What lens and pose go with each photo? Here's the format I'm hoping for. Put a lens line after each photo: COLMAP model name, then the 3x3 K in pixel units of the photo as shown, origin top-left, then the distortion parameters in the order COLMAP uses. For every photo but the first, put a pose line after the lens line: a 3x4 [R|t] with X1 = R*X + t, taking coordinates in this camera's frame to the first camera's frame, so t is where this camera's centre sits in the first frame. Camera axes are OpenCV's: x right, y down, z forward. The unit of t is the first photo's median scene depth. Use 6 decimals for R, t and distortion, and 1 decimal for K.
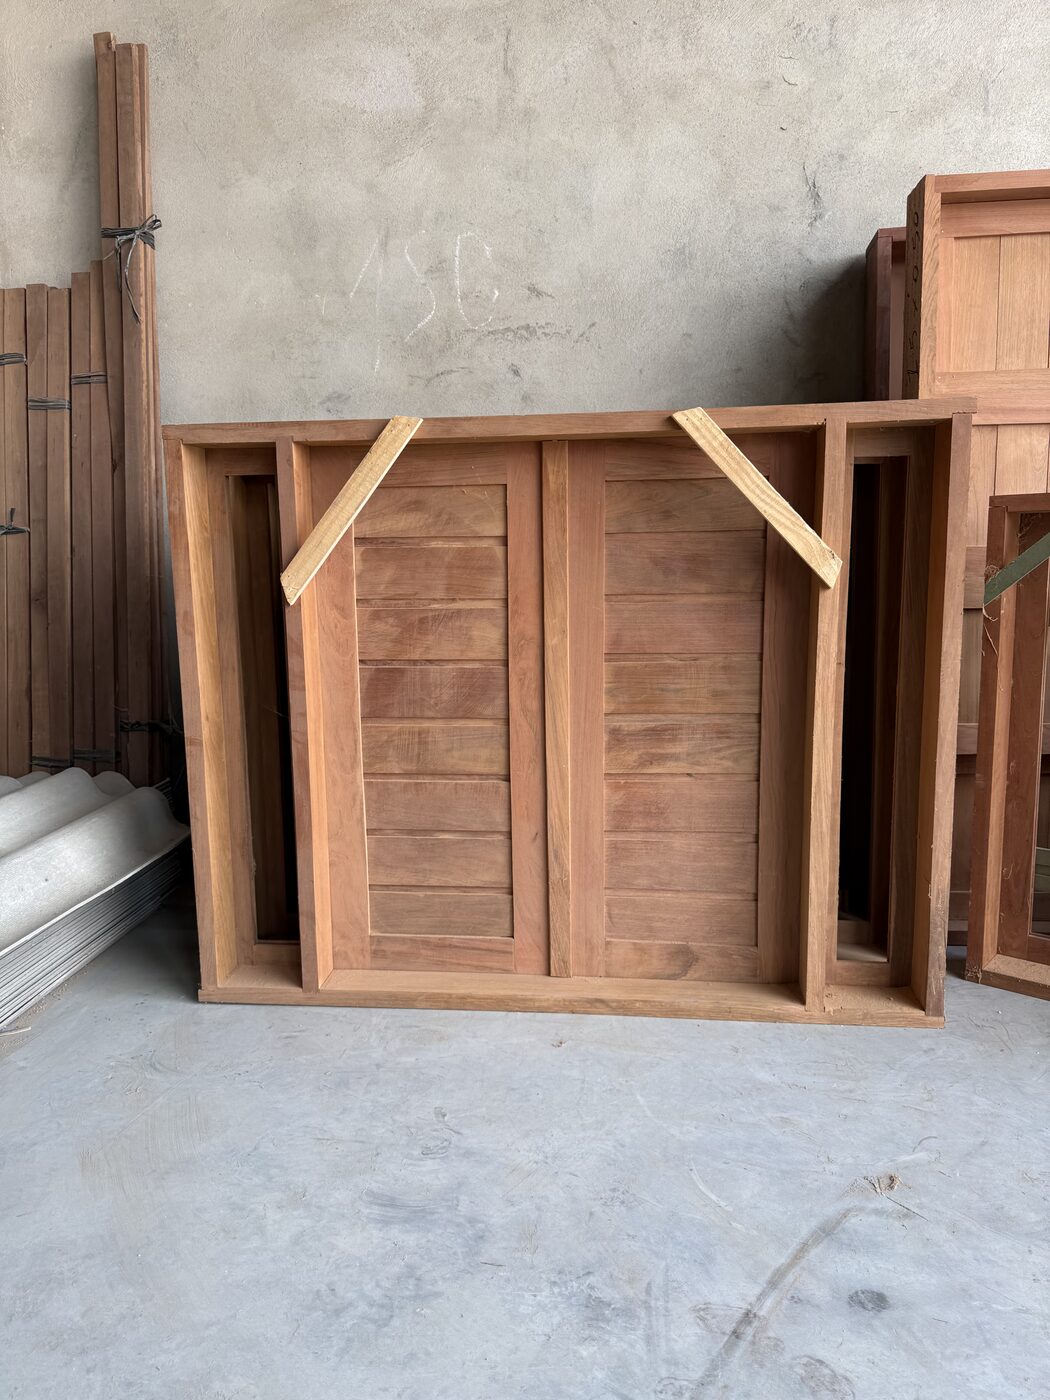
lens RADIAL K [[945.2, 0, 530.2], [0, 945.2, 715.3], [0, 0, 1]] dist [-0.014385, -0.003381]
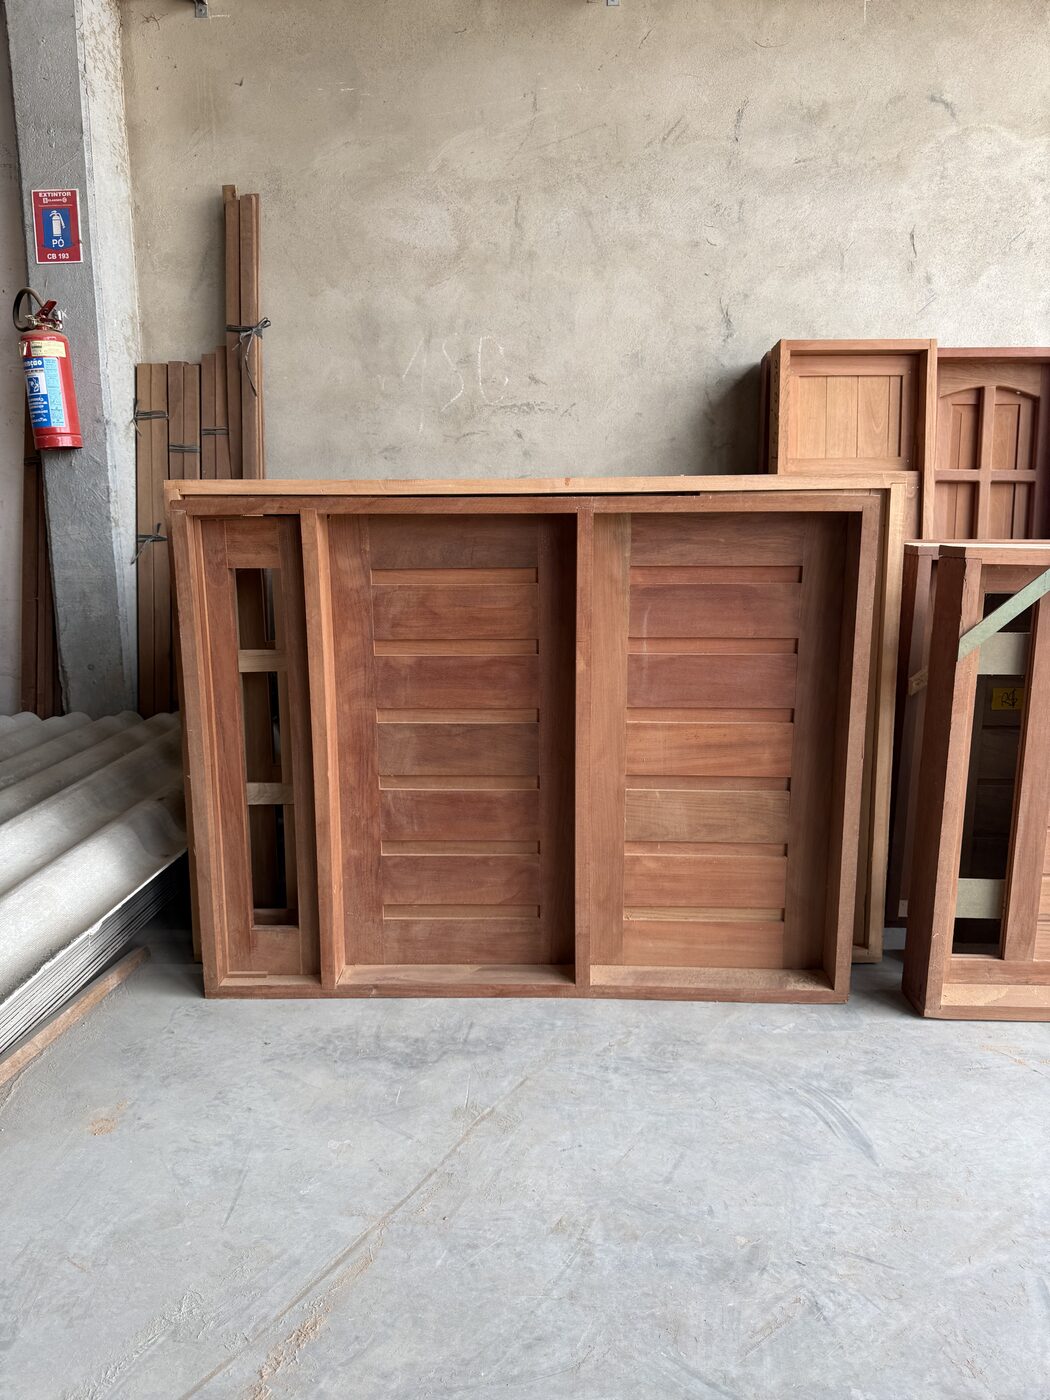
lens RADIAL K [[945.2, 0, 528.4], [0, 945.2, 715.4], [0, 0, 1]] dist [-0.014385, -0.003381]
pose [[0.998460, 0.009180, 0.054709, -0.078897], [-0.010970, 0.999411, 0.032507, 0.014364], [-0.054378, -0.033057, 0.997973, -0.457699]]
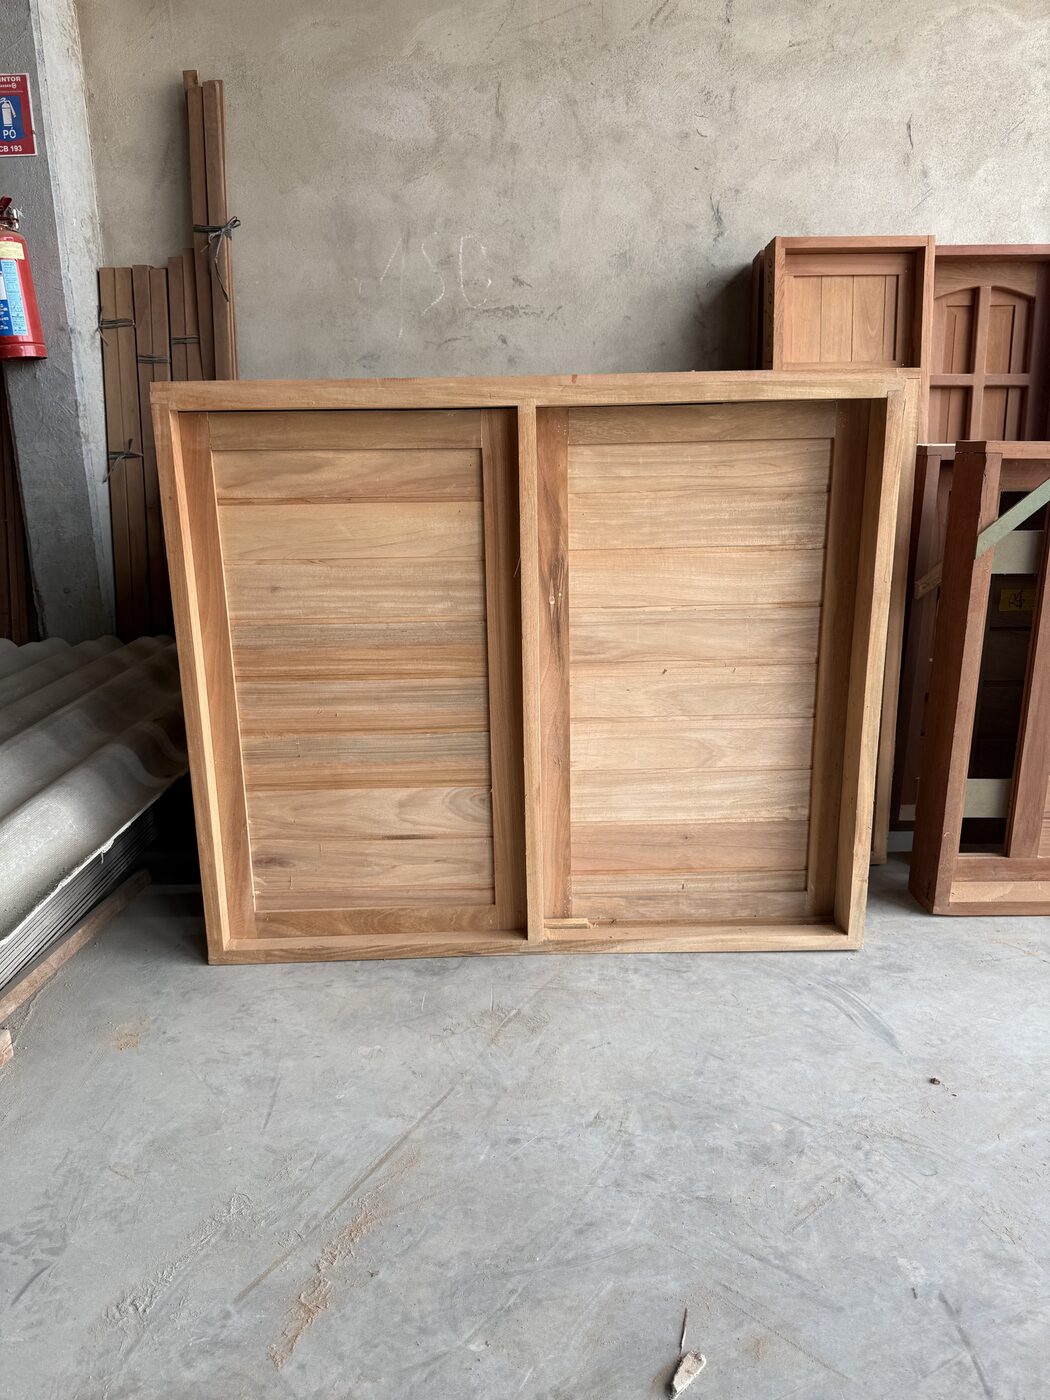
lens RADIAL K [[945.2, 0, 522.6], [0, 945.2, 716.1], [0, 0, 1]] dist [-0.014385, -0.003381]
pose [[0.996094, -0.015143, 0.086996, -0.120437], [0.005762, 0.994233, 0.107086, 0.034651], [-0.088116, -0.106166, 0.990436, -0.442005]]
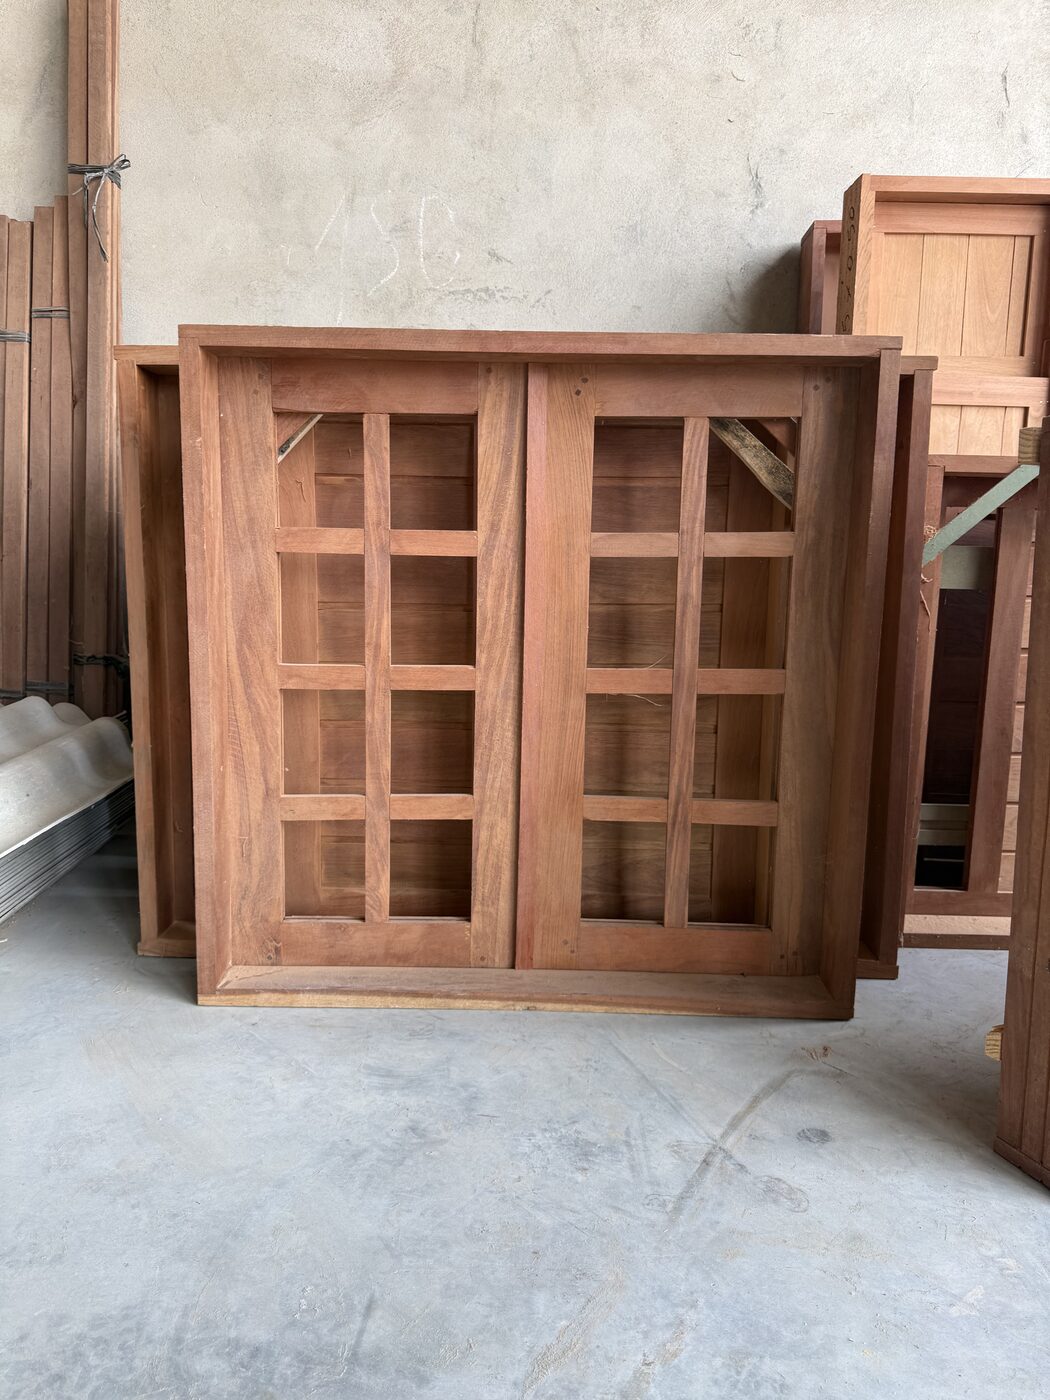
lens RADIAL K [[945.2, 0, 521.1], [0, 945.2, 702.9], [0, 0, 1]] dist [-0.014385, -0.003381]
pose [[0.994669, 0.022738, 0.100580, -0.062098], [-0.023975, 0.999651, 0.011107, 0.037327], [-0.100292, -0.013459, 0.994867, -0.058161]]
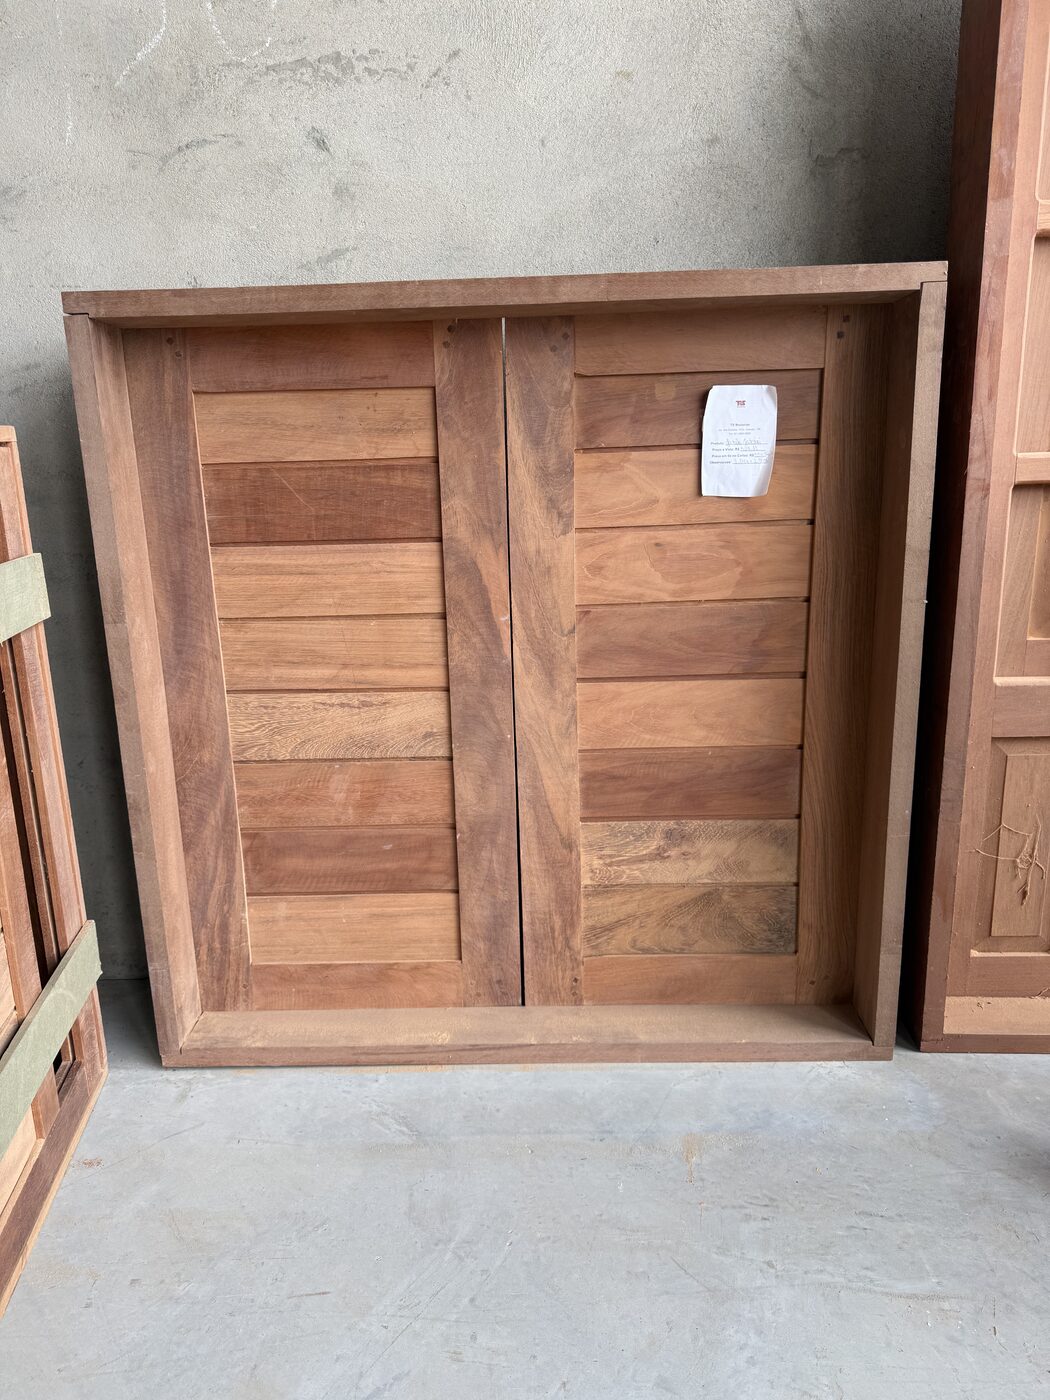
lens RADIAL K [[945.2, 0, 522.6], [0, 945.2, 695.7], [0, 0, 1]] dist [-0.014385, -0.003381]
pose [[0.996630, -0.033026, 0.075091, 0.053568], [0.025300, 0.994504, 0.101600, -0.095549], [-0.078033, -0.099358, 0.991987, 0.421753]]
